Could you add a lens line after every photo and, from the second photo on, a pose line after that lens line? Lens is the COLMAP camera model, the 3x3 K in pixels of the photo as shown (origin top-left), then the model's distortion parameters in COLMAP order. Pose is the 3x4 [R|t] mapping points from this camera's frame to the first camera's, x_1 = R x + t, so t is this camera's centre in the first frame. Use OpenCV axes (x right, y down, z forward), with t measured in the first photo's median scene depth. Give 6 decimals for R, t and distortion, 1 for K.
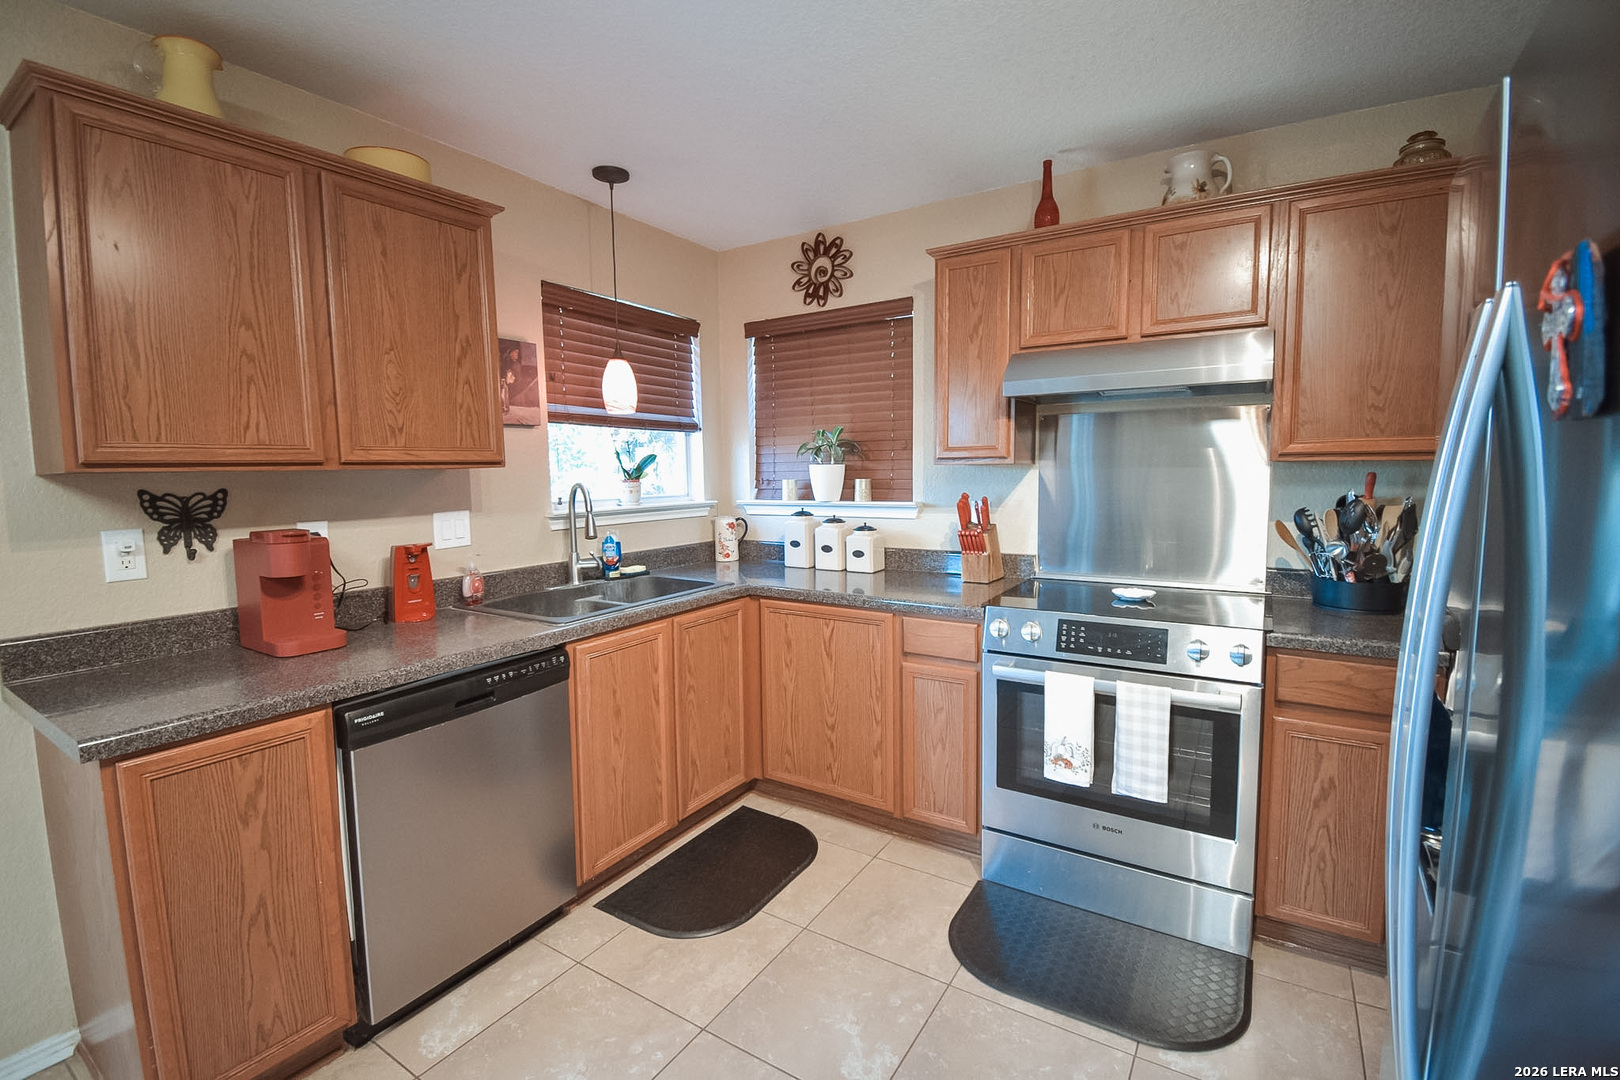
lens RADIAL K [[711.9, 0, 813.4], [0, 711.9, 533.1], [0, 0, 1]] dist [0.028243, -0.029933]
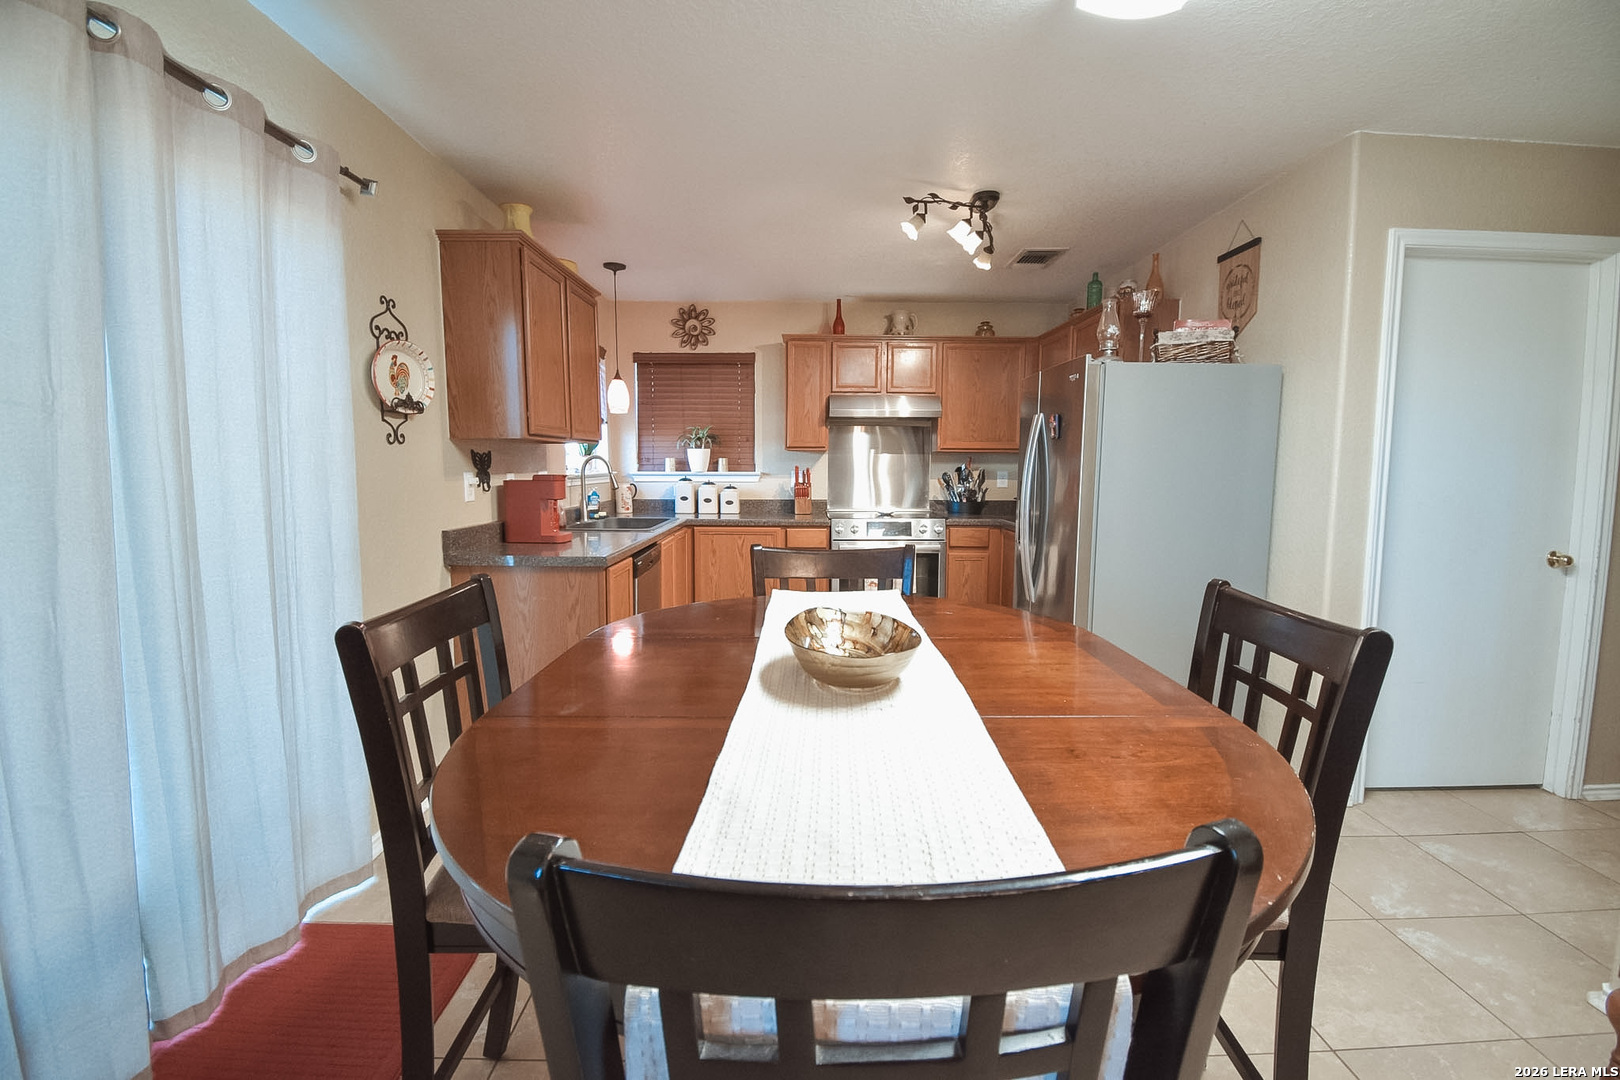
lens RADIAL K [[711.9, 0, 813.4], [0, 711.9, 533.1], [0, 0, 1]] dist [0.028243, -0.029933]
pose [[0.840165, -0.036898, 0.541074, -0.688400], [0.033995, 0.999304, 0.015361, 0.082781], [-0.541264, 0.005488, 0.840835, -0.522333]]
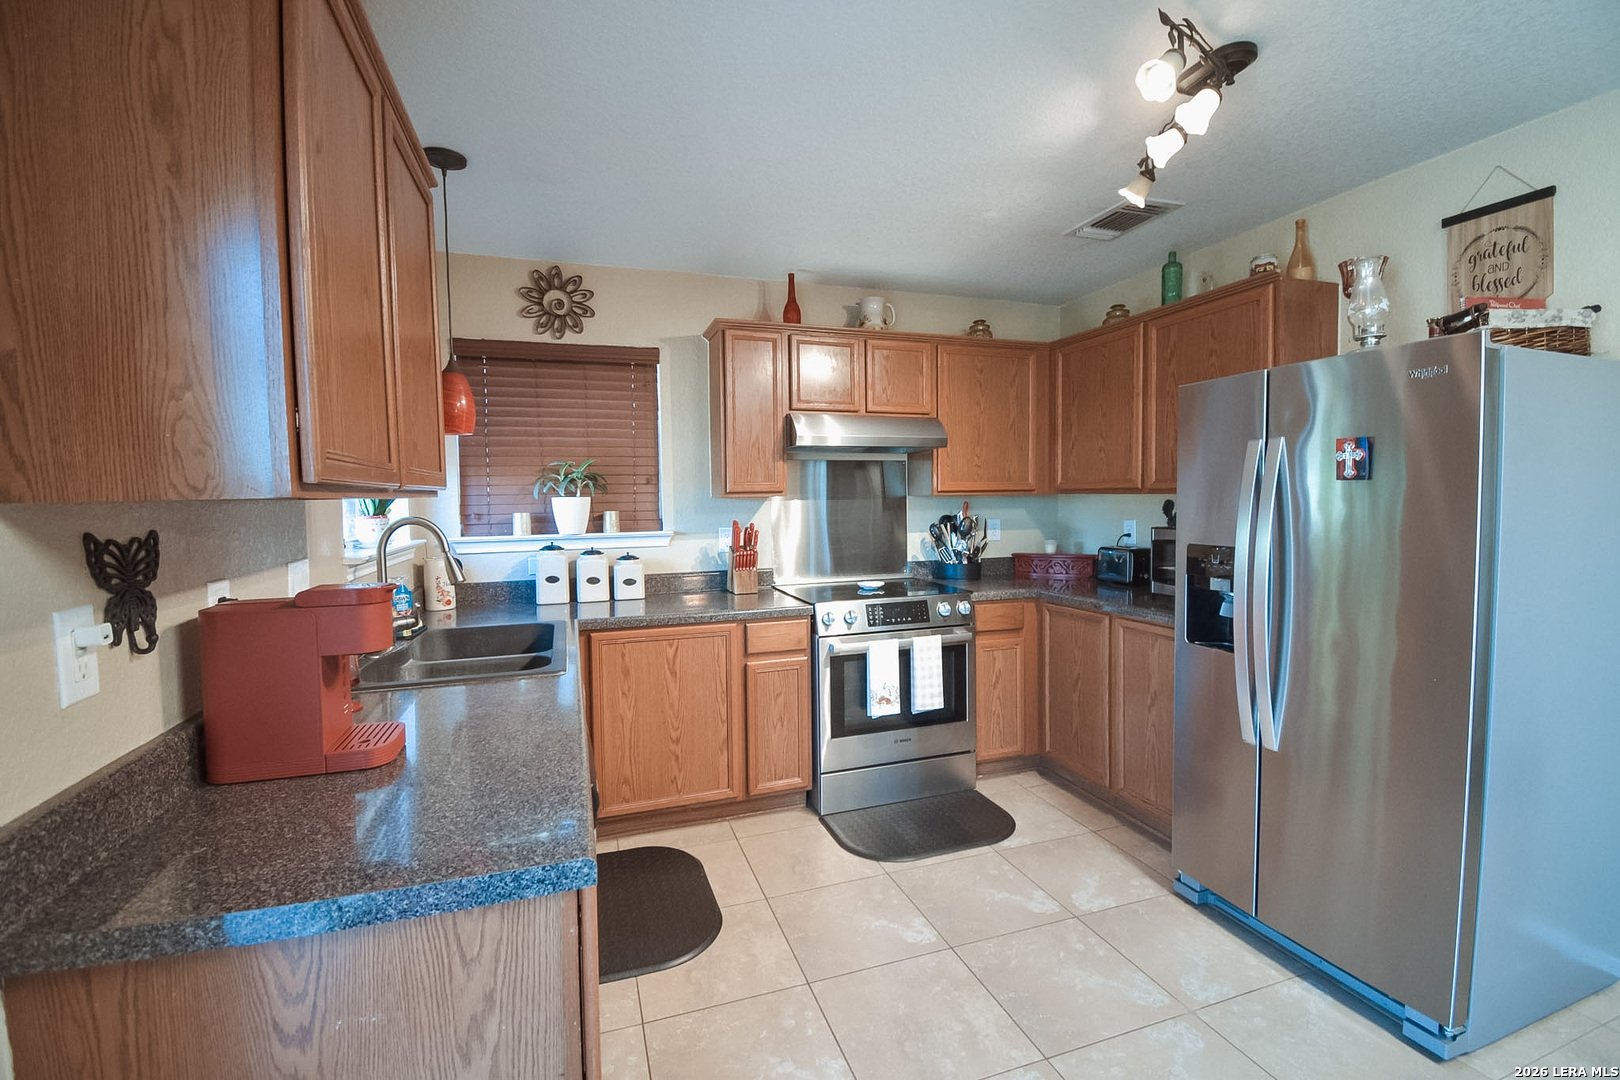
lens RADIAL K [[711.9, 0, 813.4], [0, 711.9, 533.1], [0, 0, 1]] dist [0.028243, -0.029933]
pose [[0.628630, -0.036033, 0.776869, -0.586252], [0.076340, 0.996961, -0.015532, -0.005647], [-0.773949, 0.069070, 0.629470, 0.125977]]
